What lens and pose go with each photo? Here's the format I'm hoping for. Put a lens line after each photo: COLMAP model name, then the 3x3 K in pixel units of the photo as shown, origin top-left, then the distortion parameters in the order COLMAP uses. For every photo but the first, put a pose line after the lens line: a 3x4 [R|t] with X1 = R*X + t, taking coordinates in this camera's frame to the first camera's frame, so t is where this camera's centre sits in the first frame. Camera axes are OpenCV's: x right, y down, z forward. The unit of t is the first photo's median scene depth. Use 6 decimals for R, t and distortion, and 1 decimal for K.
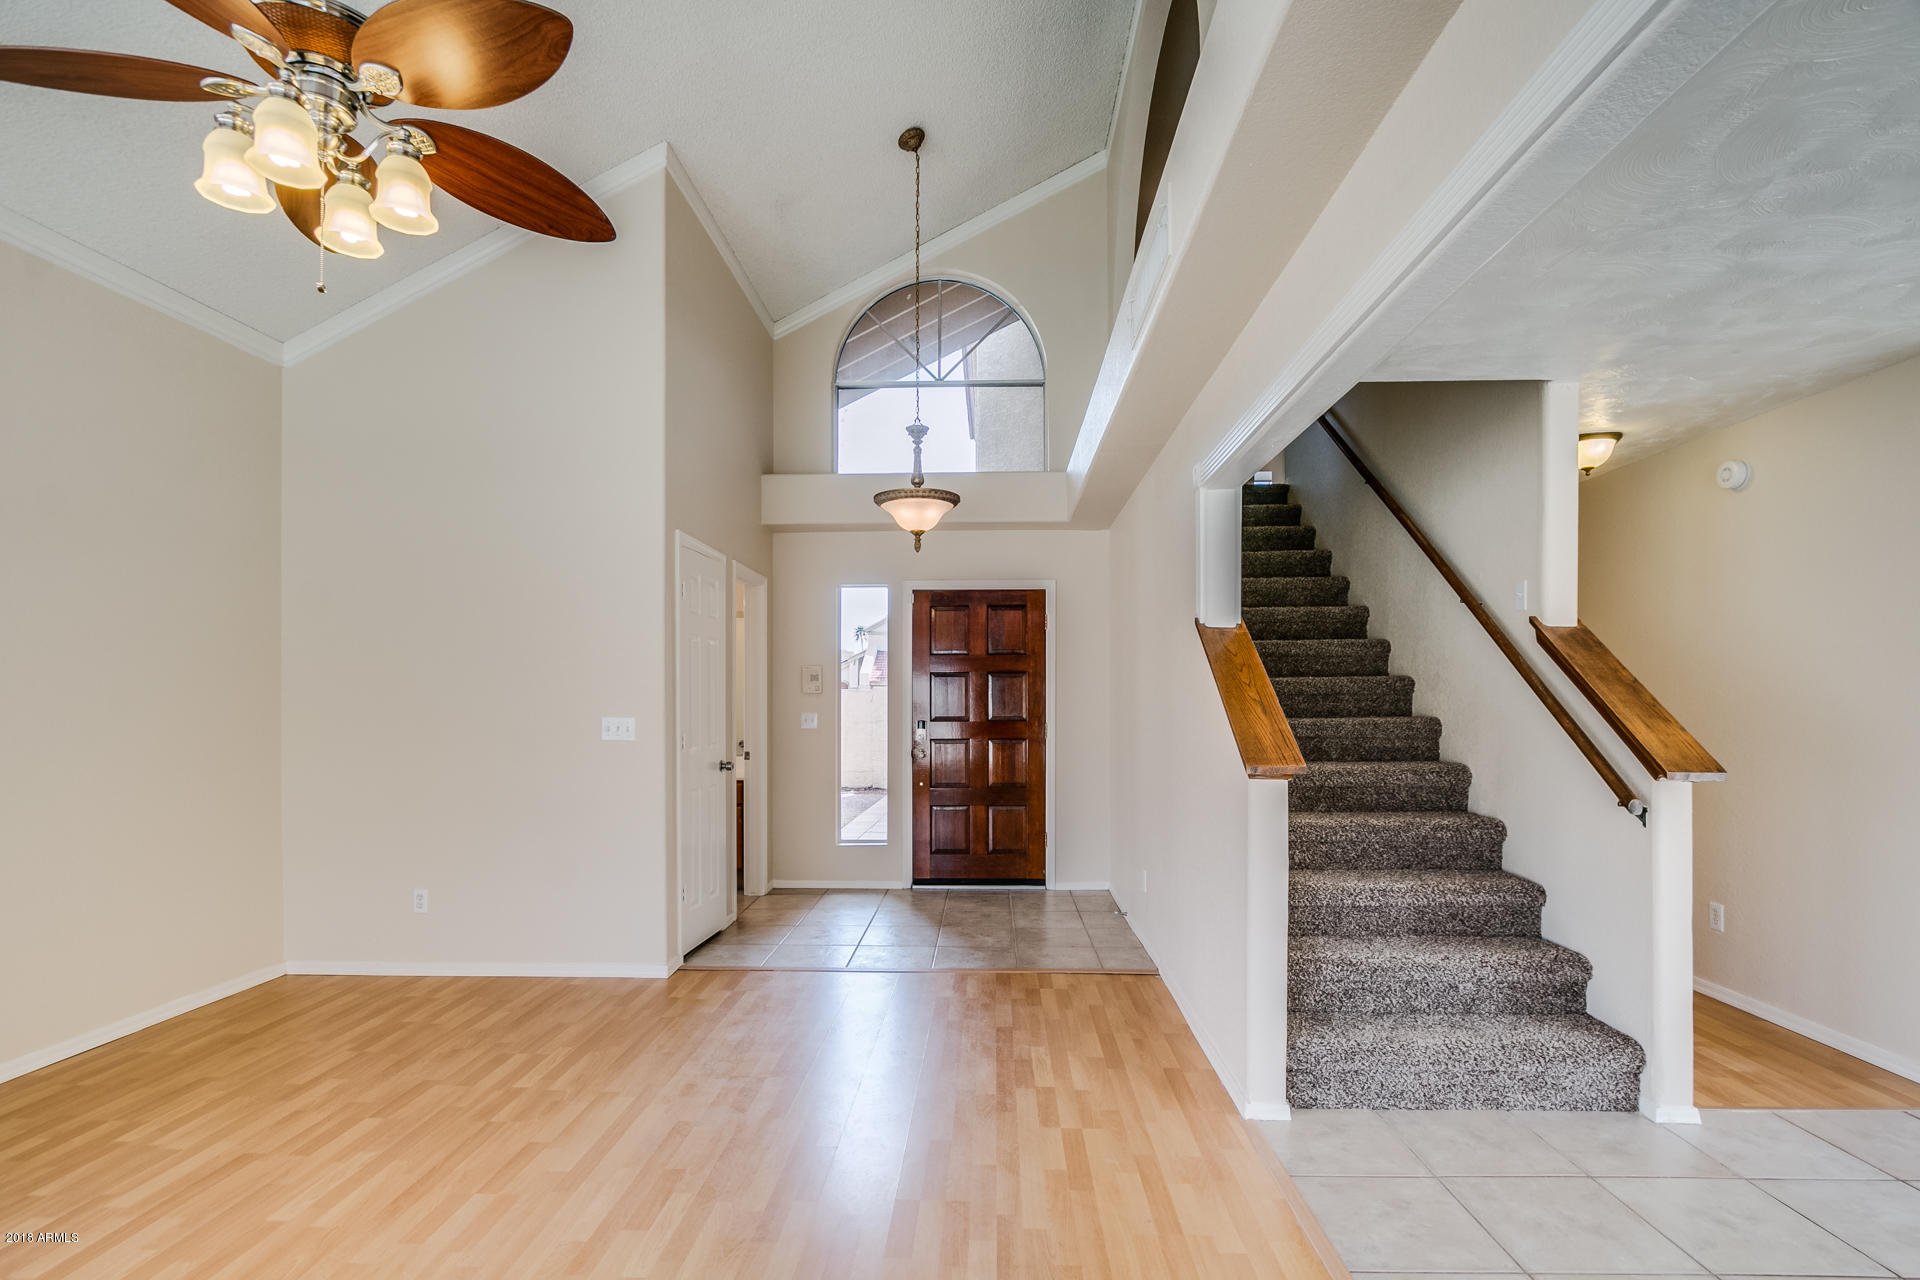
lens RADIAL K [[889.5, 0, 976.7], [0, 889.5, 706.8], [0, 0, 1]] dist [-0.014564, 0.002769]
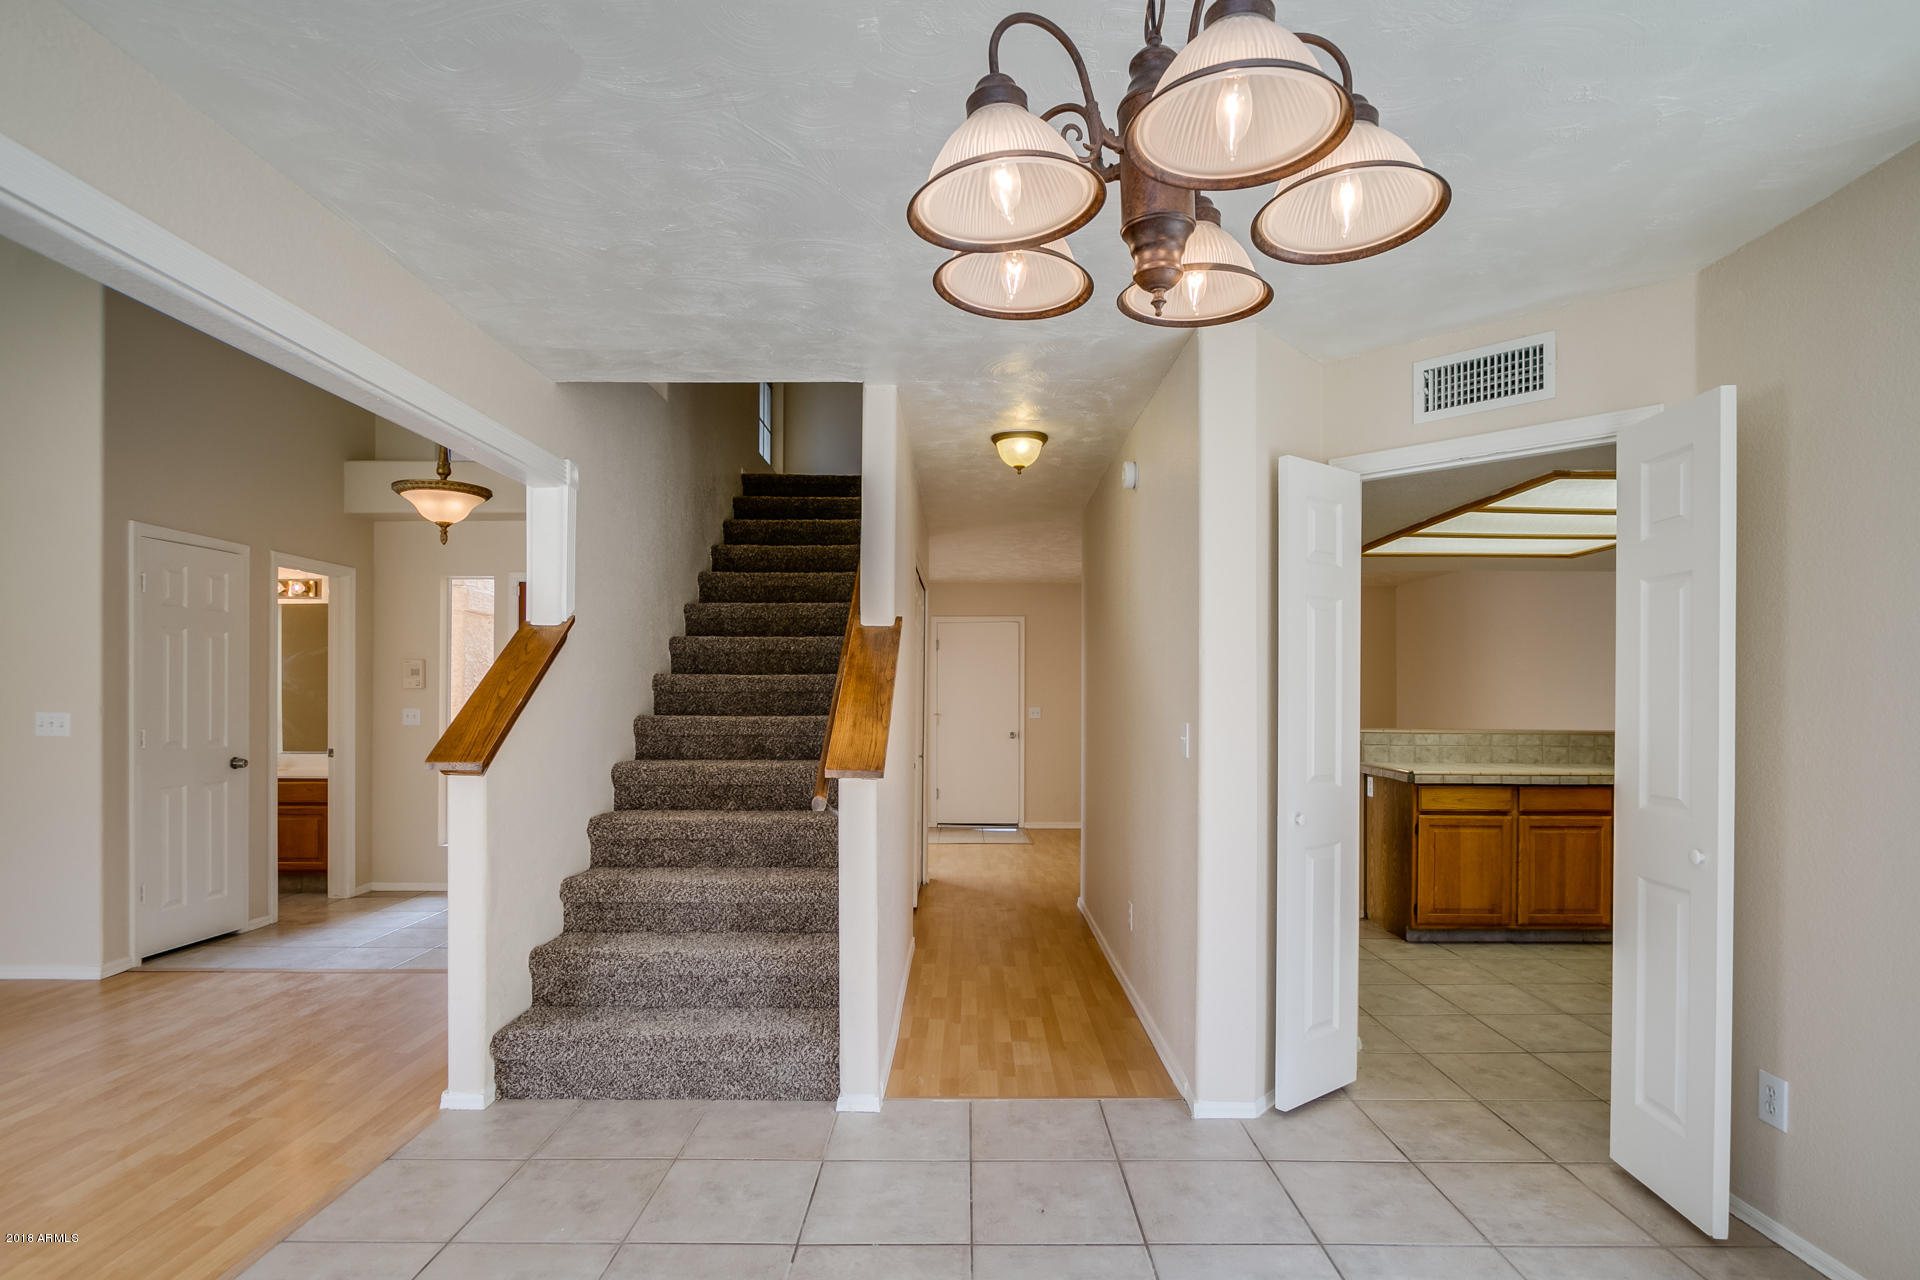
lens RADIAL K [[957.3, 0, 972.7], [0, 957.3, 699.3], [0, 0, 1]] dist [-0.003550, 0.000190]
pose [[0.999557, 0.004418, 0.029434, 0.702097], [-0.004311, 0.999984, -0.003707, -0.003796], [-0.029450, 0.003579, 0.999560, -0.095694]]
